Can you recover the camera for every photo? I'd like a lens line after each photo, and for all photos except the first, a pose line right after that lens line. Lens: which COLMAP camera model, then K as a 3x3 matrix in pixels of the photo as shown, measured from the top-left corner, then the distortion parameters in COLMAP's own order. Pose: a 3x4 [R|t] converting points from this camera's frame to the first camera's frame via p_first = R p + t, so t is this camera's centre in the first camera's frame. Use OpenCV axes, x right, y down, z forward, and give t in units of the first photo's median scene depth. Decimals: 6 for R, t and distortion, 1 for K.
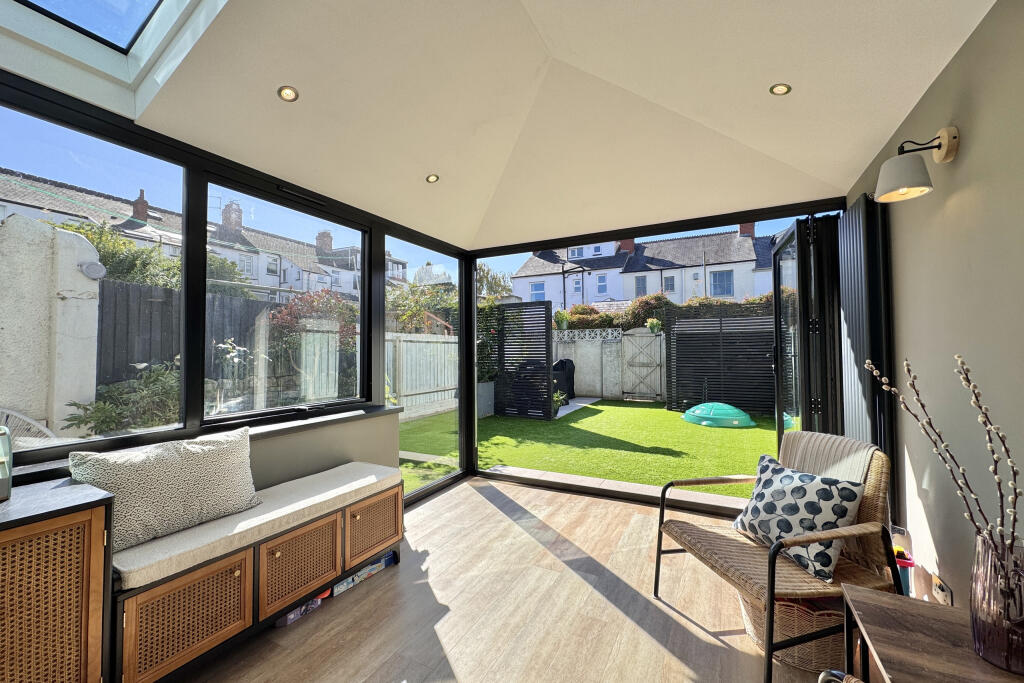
lens RADIAL K [[407.4, 0, 510.7], [0, 407.4, 341.0], [0, 0, 1]] dist [-0.000982, 0.000016]
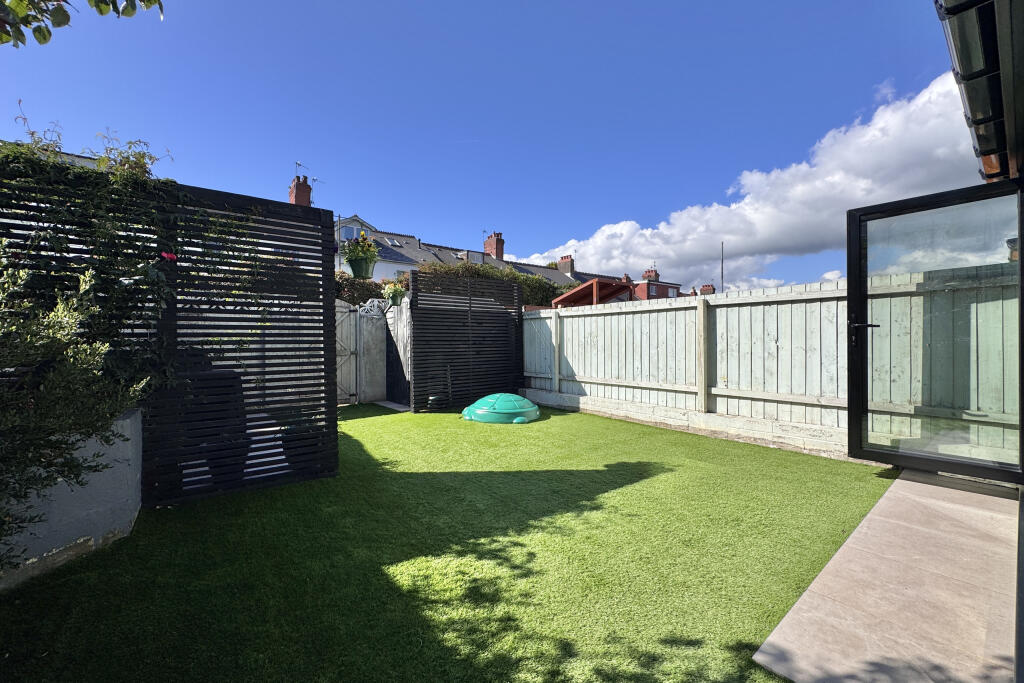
lens RADIAL K [[407.4, 0, 510.7], [0, 407.4, 341.0], [0, 0, 1]] dist [-0.000982, 0.000016]
pose [[0.401714, 0.005848, 0.915747, -0.379641], [-0.023216, 0.999723, 0.003800, 0.064637], [-0.915471, -0.022787, 0.401738, 1.027132]]
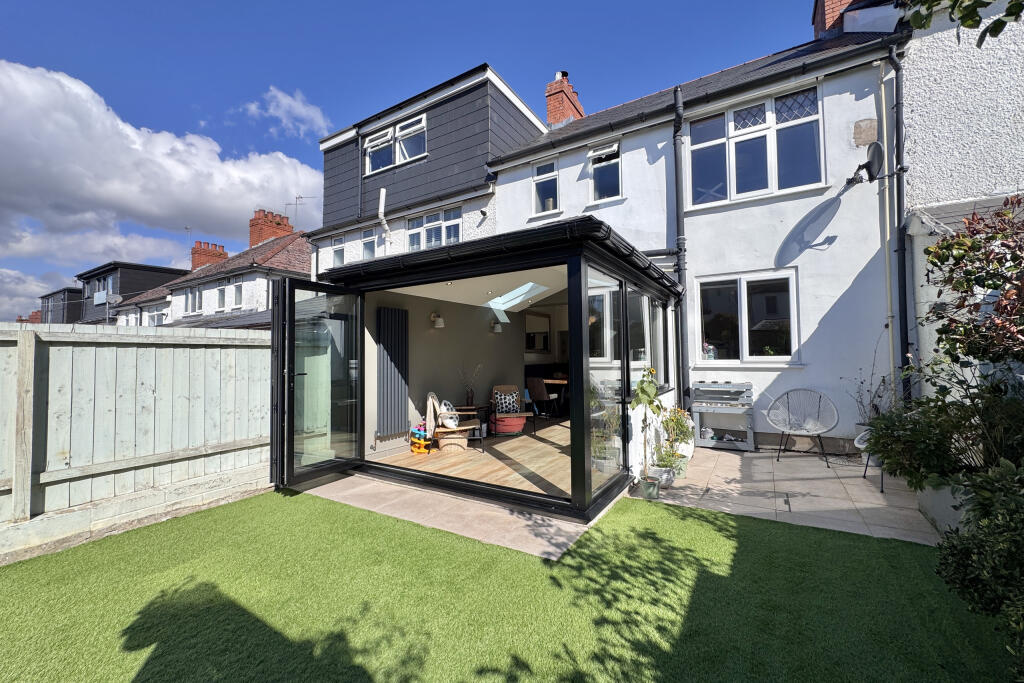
lens RADIAL K [[407.4, 0, 510.7], [0, 407.4, 341.0], [0, 0, 1]] dist [-0.000982, 0.000016]
pose [[-0.997623, 0.023513, 0.064772, -0.009809], [0.019152, 0.997560, -0.067143, 0.023348], [-0.066193, -0.065742, -0.995639, 1.580756]]
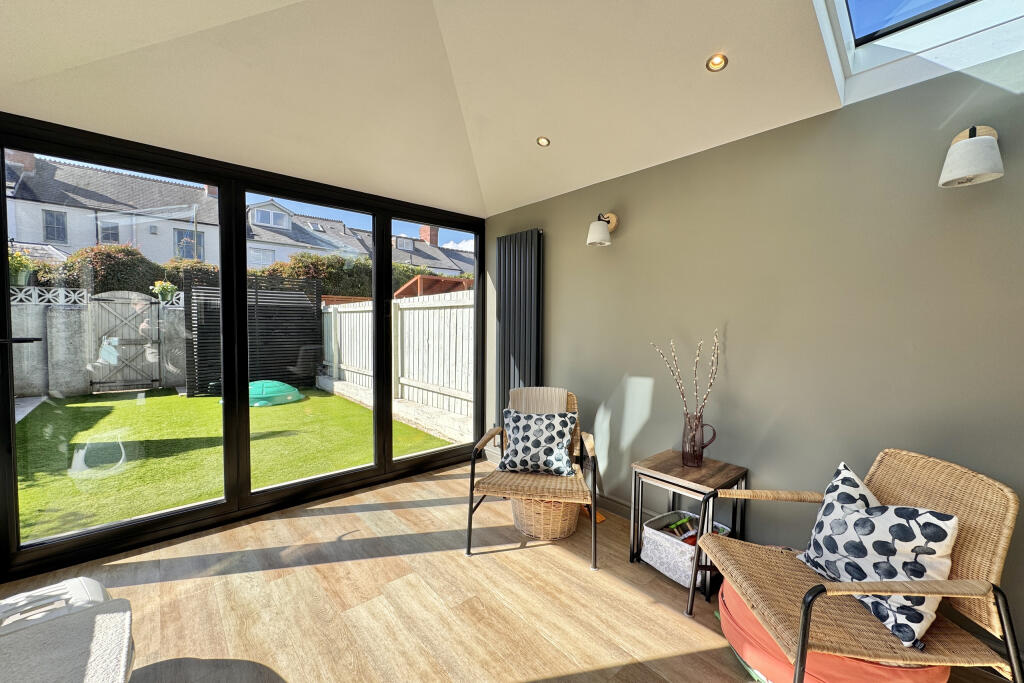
lens RADIAL K [[407.4, 0, 510.7], [0, 407.4, 341.0], [0, 0, 1]] dist [-0.000982, 0.000016]
pose [[0.353161, -0.026359, 0.935191, -0.261608], [-0.037610, 0.998395, 0.042344, -0.000571], [-0.934806, -0.050127, 0.351602, 0.224734]]
